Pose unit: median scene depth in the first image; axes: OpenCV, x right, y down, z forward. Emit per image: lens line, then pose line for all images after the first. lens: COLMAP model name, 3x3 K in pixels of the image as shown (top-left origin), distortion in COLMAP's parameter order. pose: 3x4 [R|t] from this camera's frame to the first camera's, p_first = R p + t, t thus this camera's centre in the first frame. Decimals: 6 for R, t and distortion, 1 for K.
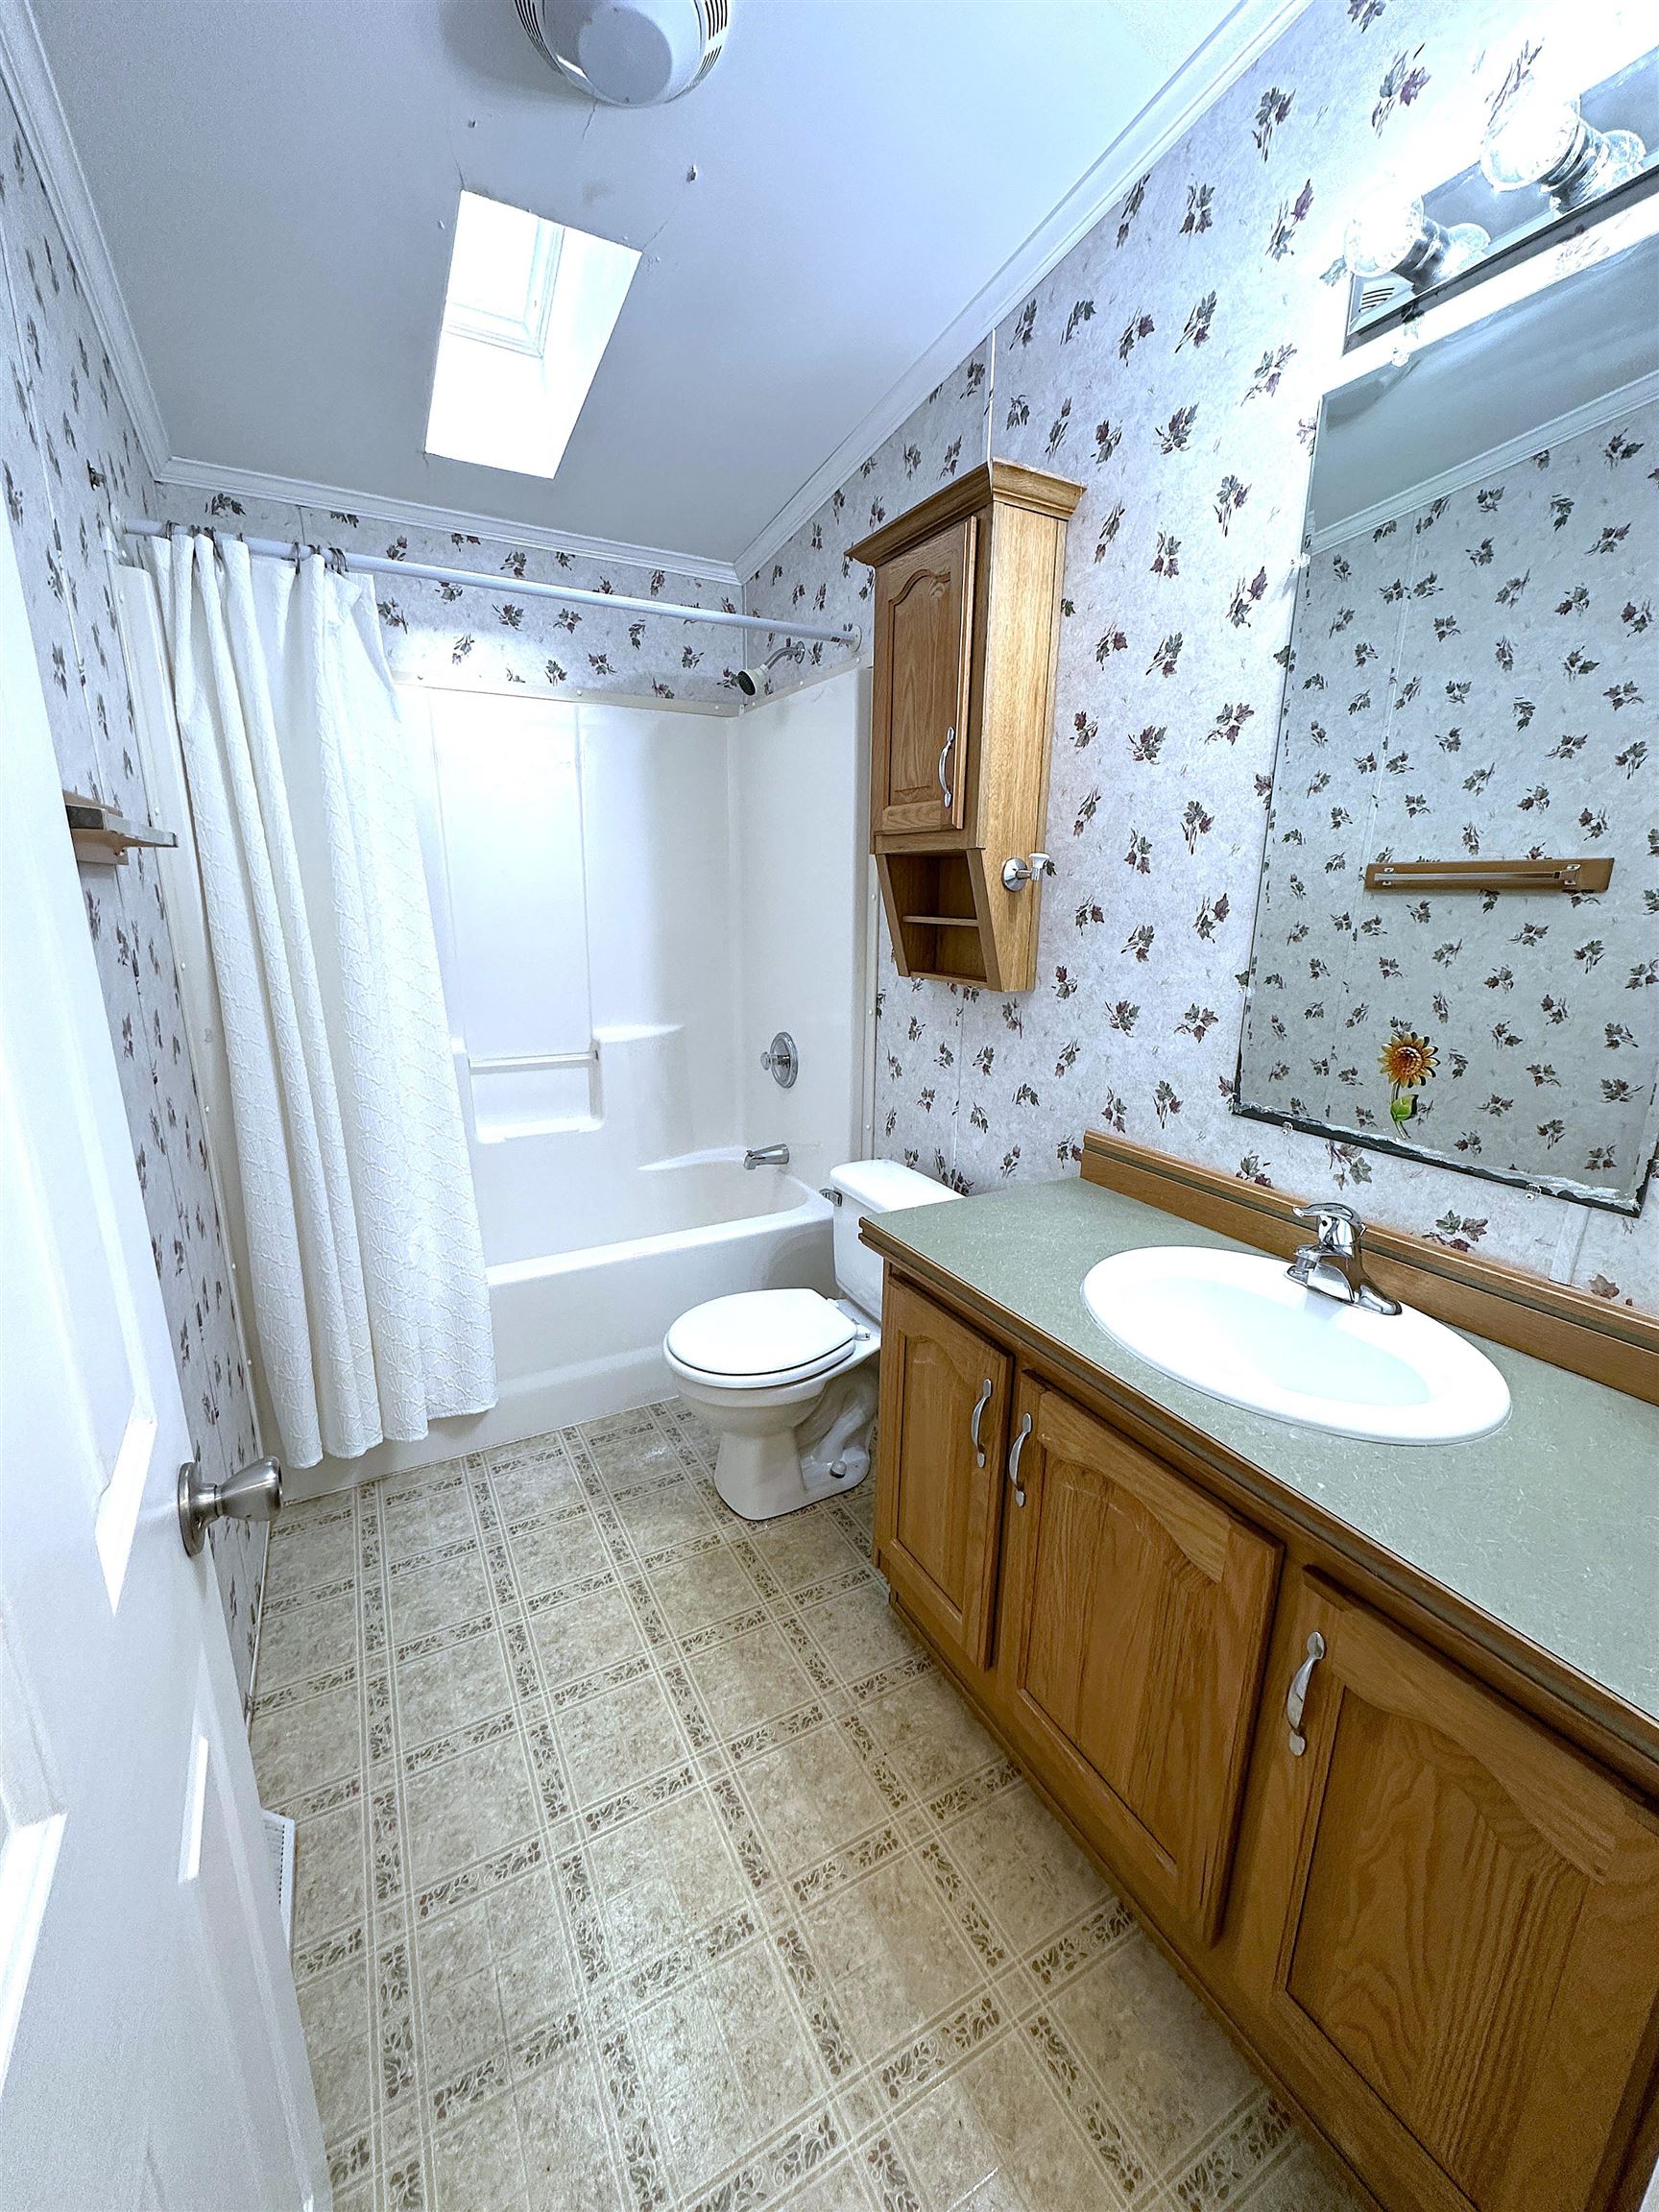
lens RADIAL K [[878.7, 0, 829.5], [0, 878.7, 1106.0], [0, 0, 1]] dist [-0.001024, 0.000256]
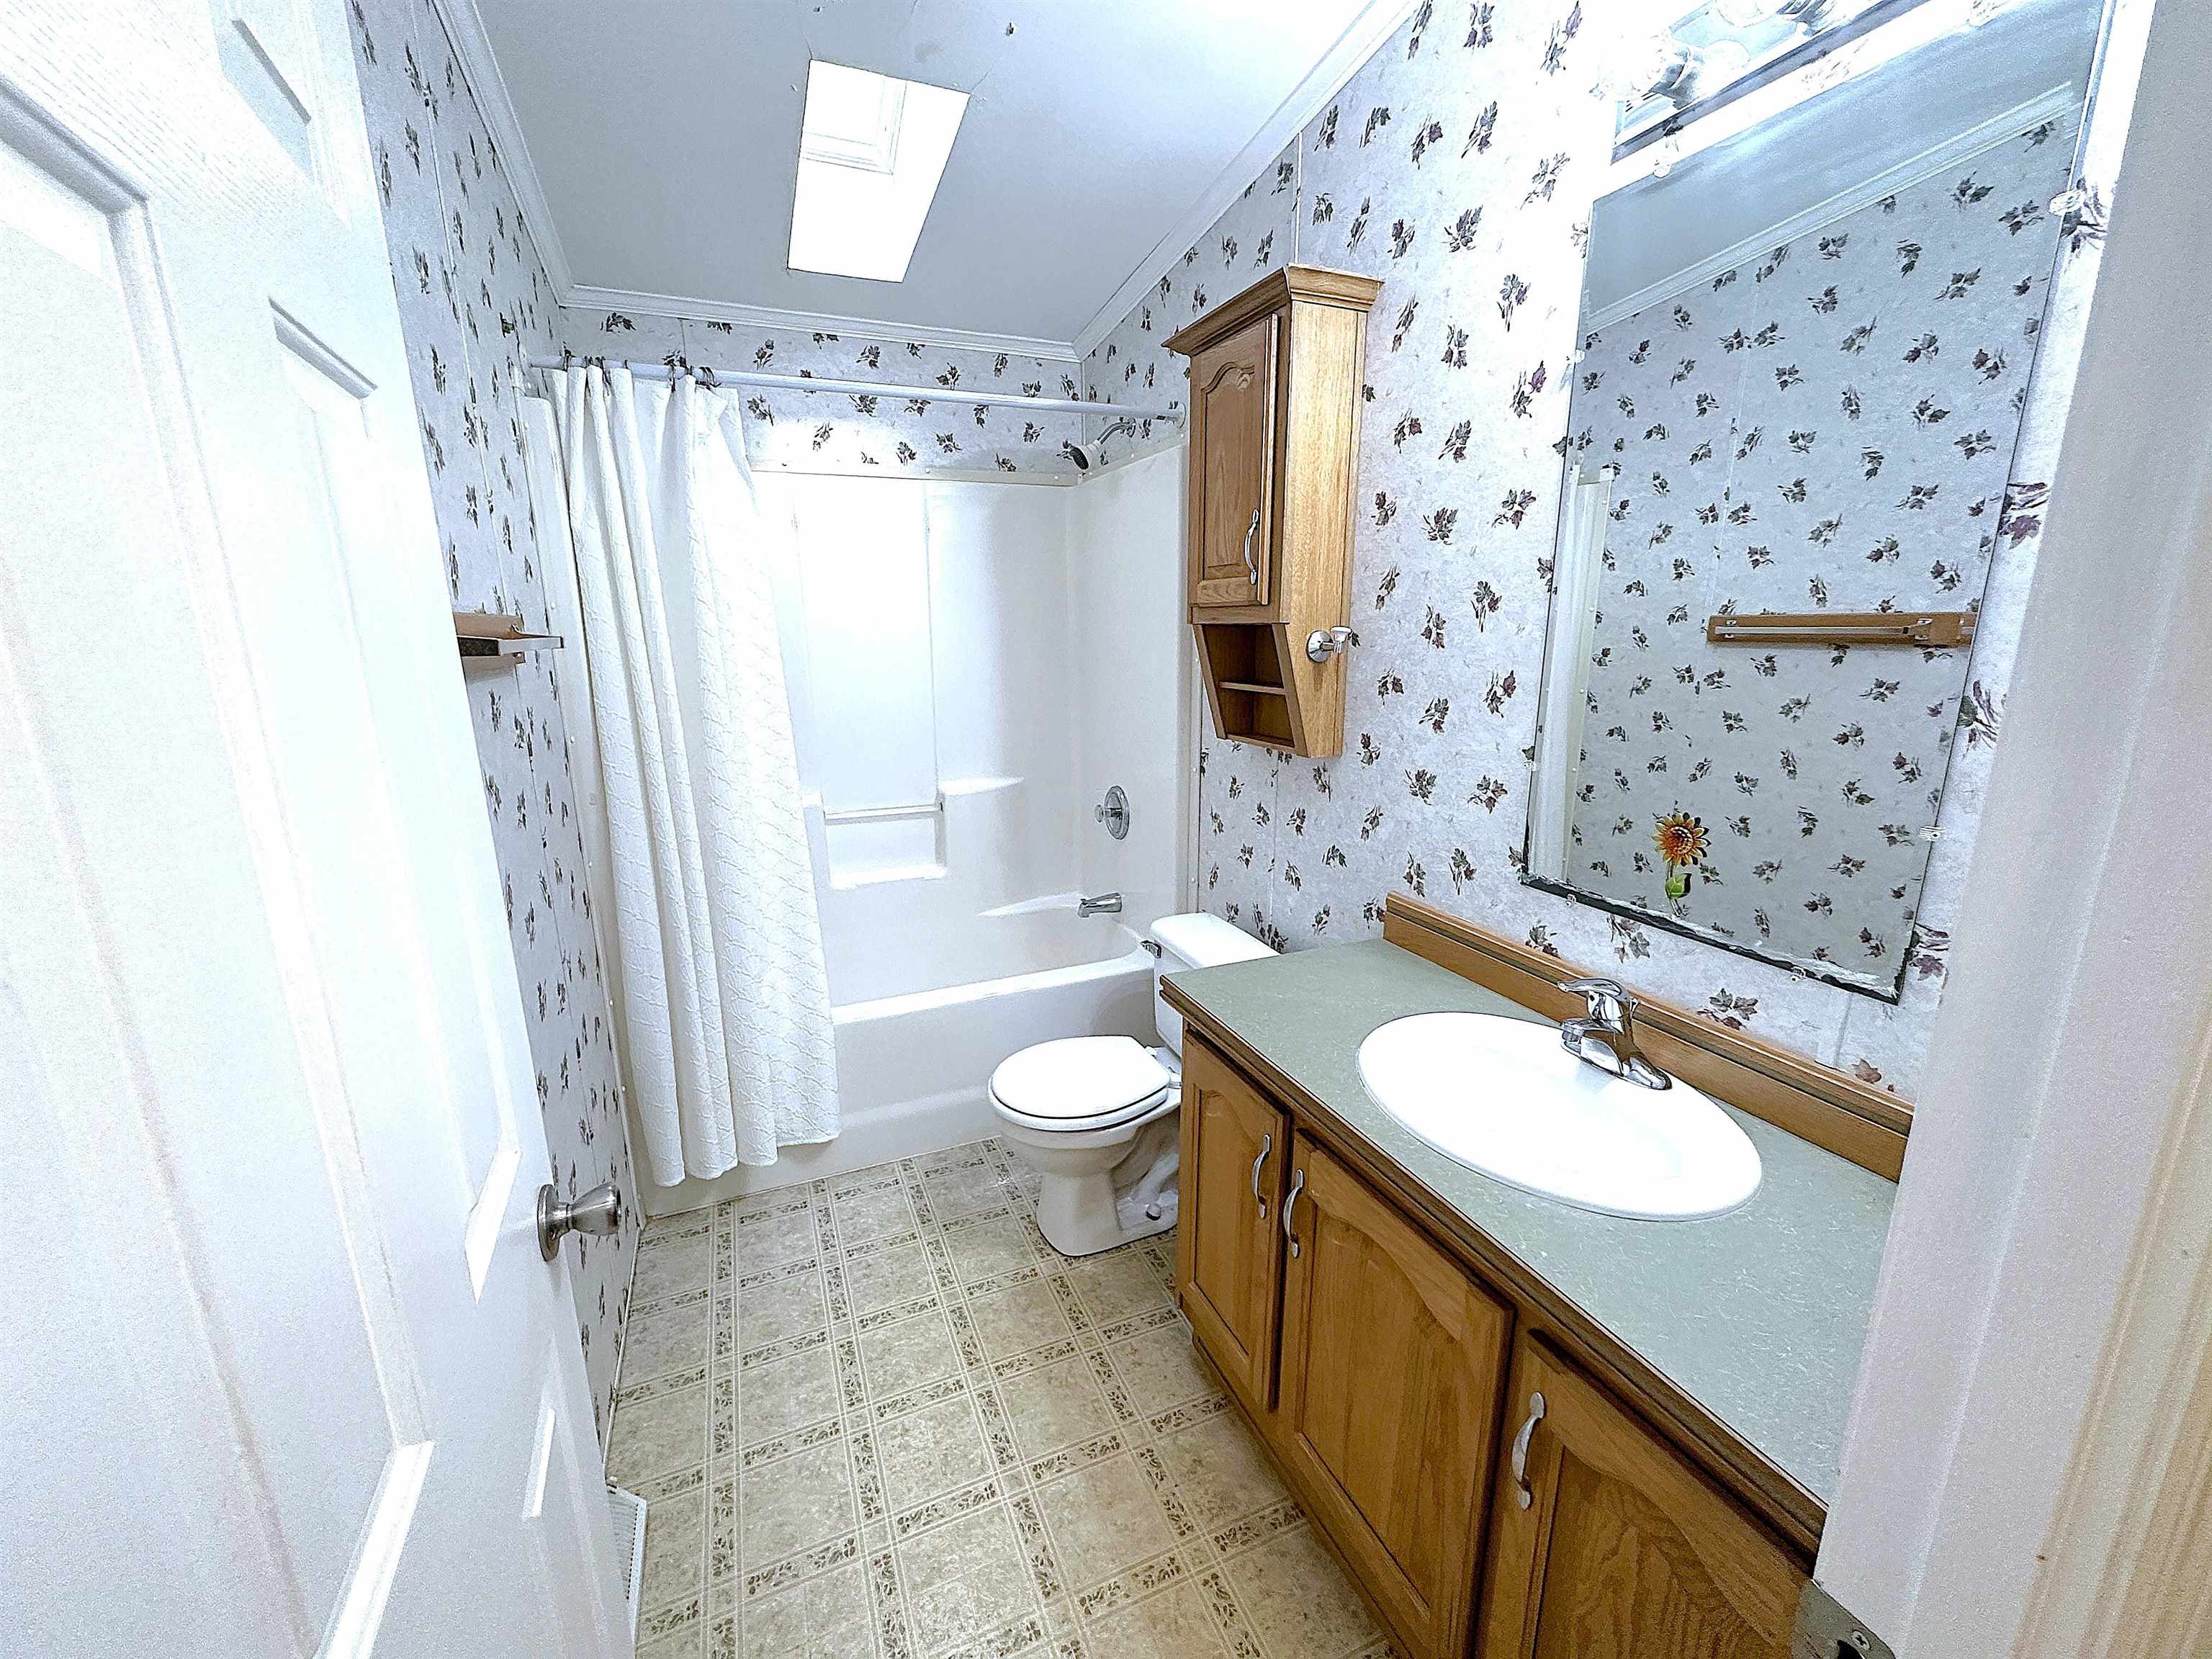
lens RADIAL K [[881.0, 0, 1108.2], [0, 881.0, 825.4], [0, 0, 1]] dist [-0.001027, 0.000389]
pose [[0.994794, 0.006336, -0.101710, 0.075369], [-0.007868, 0.999861, -0.014669, -0.036860], [0.101603, 0.015393, 0.994706, -0.067305]]
